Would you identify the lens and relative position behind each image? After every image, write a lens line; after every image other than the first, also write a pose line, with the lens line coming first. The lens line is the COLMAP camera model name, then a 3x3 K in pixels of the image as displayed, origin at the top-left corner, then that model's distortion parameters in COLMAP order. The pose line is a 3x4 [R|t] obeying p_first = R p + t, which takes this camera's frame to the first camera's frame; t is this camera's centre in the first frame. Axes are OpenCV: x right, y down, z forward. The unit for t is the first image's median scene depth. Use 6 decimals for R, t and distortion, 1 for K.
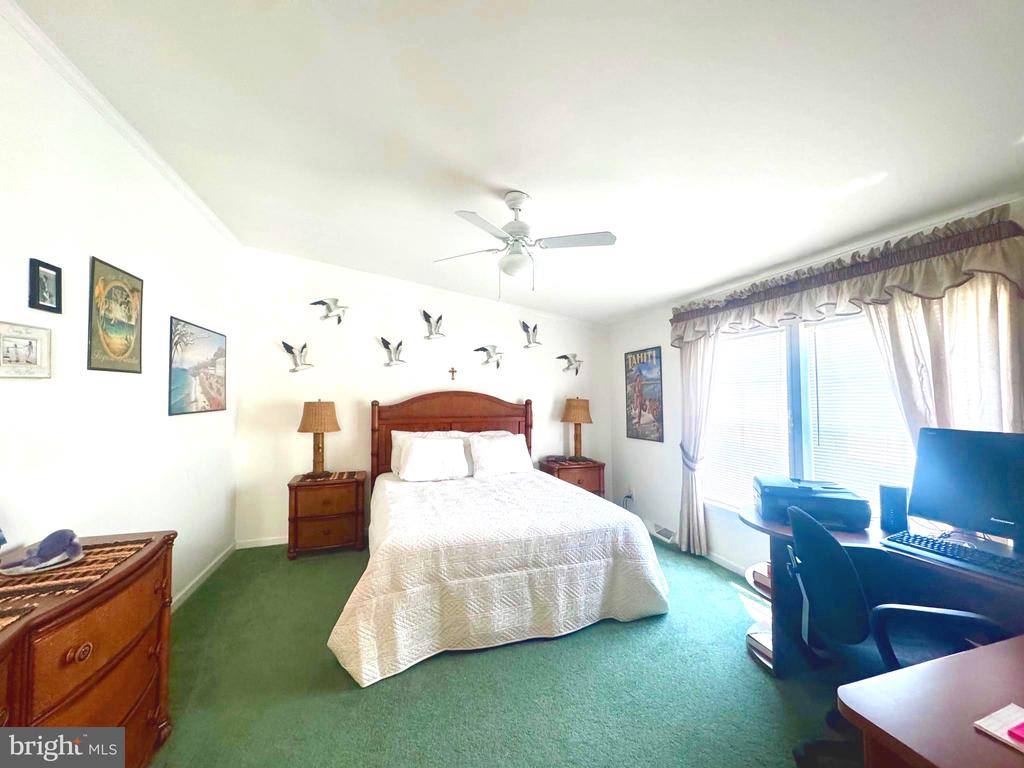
lens RADIAL K [[410.6, 0, 513.1], [0, 410.6, 383.3], [0, 0, 1]] dist [-0.001595, 0.000794]
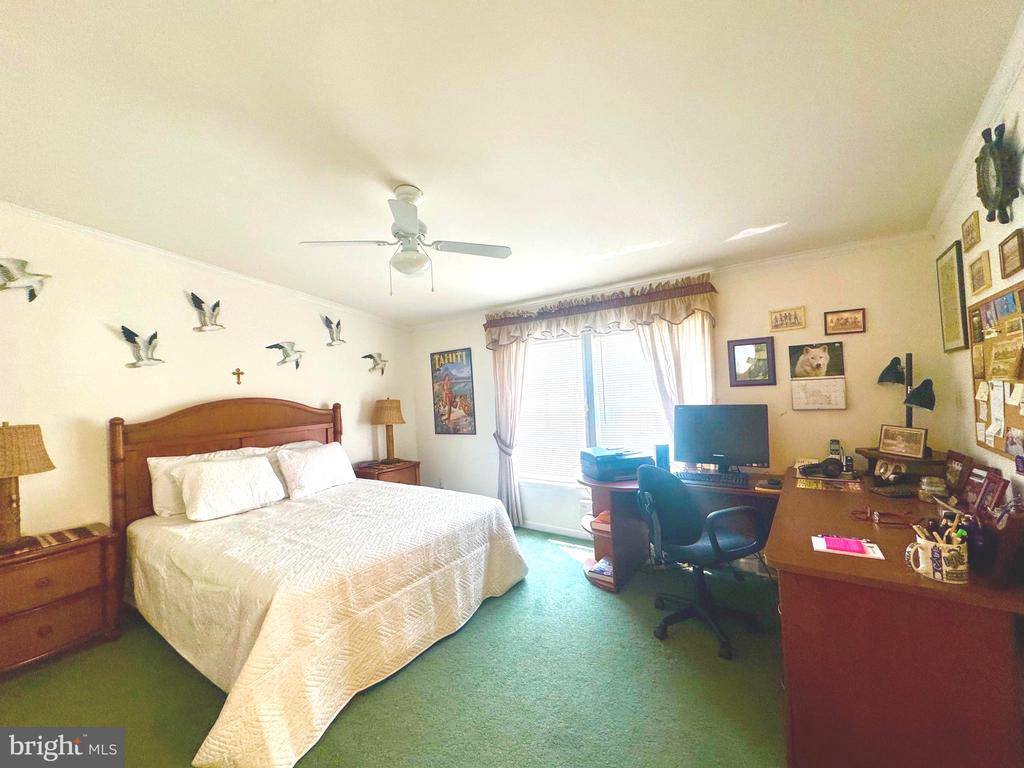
lens RADIAL K [[410.6, 0, 514.1], [0, 410.6, 381.8], [0, 0, 1]] dist [-0.001595, 0.000794]
pose [[0.799444, -0.027782, 0.600098, -0.256131], [0.027066, 0.999581, 0.010219, -0.008591], [-0.600131, 0.008073, 0.799861, 0.058333]]
